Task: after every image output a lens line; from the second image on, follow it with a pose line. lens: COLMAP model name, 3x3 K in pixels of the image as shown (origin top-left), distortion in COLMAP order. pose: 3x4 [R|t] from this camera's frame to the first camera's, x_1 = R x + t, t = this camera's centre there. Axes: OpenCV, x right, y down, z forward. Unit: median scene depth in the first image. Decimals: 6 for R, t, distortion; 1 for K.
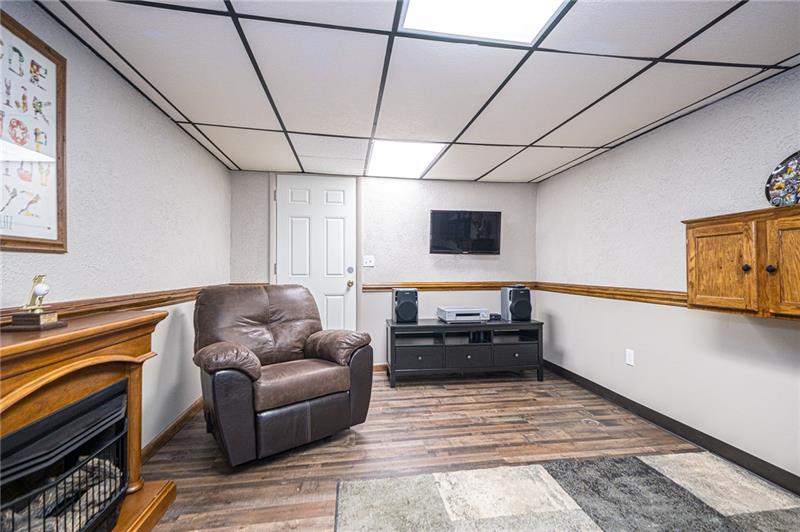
lens RADIAL K [[375.8, 0, 402.2], [0, 375.8, 266.9], [0, 0, 1]] dist [0.013532, -0.000879]
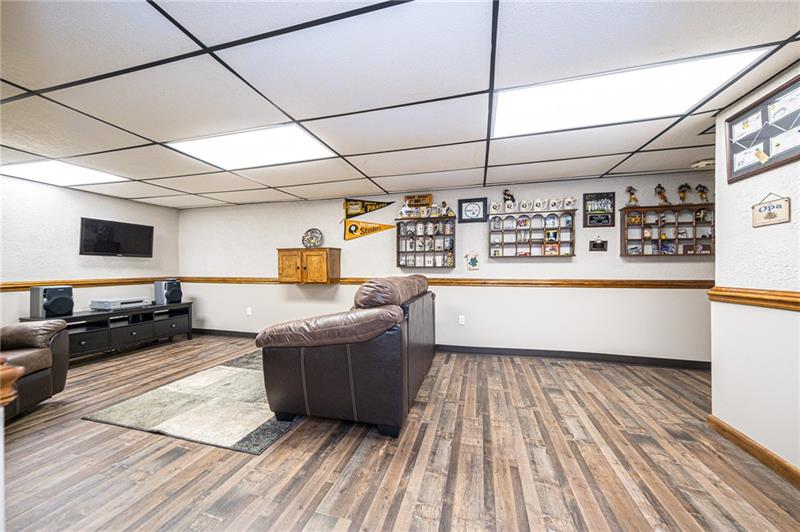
lens RADIAL K [[278.5, 0, 402.9], [0, 278.5, 267.3], [0, 0, 1]] dist [0.000778, -0.000411]
pose [[0.408150, -0.000177, 0.912915, -0.413021], [-0.003432, 0.999993, 0.001728, -0.003477], [-0.912908, -0.003838, 0.408146, -0.350220]]
